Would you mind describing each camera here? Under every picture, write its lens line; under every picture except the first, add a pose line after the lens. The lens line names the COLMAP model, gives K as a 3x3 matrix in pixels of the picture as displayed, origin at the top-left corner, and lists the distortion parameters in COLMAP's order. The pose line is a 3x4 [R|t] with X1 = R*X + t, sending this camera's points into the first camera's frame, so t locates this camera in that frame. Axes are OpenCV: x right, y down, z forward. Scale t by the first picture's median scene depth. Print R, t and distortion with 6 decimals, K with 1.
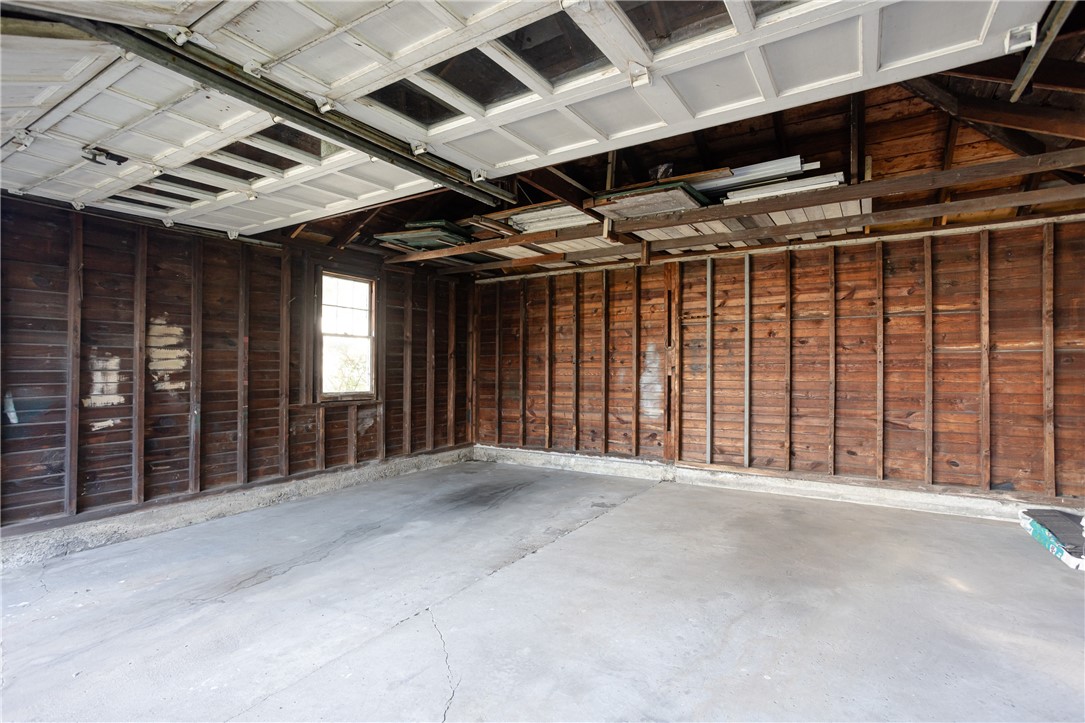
lens RADIAL K [[528.1, 0, 541.6], [0, 528.1, 365.3], [0, 0, 1]] dist [-0.046442, 0.037676]
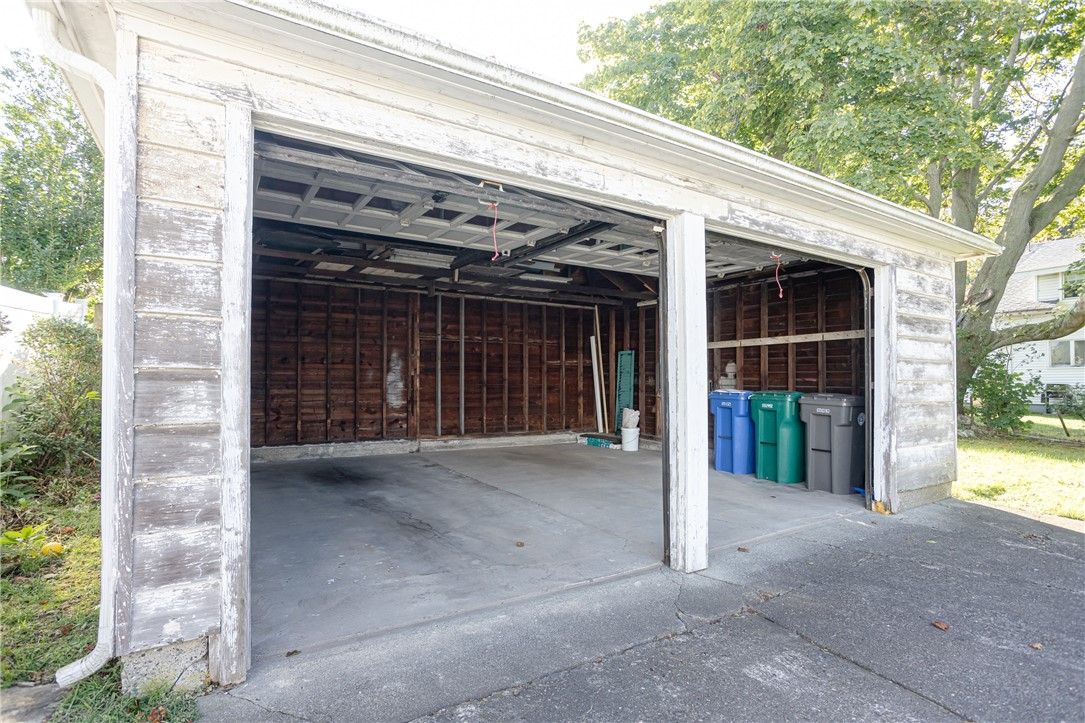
lens RADIAL K [[539.6, 0, 549.2], [0, 539.6, 379.5], [0, 0, 1]] dist [-0.040872, 0.025452]
pose [[0.438917, 0.001821, 0.898526, -1.418952], [-0.012480, 0.999914, 0.004070, 0.033487], [-0.898441, -0.013000, 0.438901, 0.113194]]
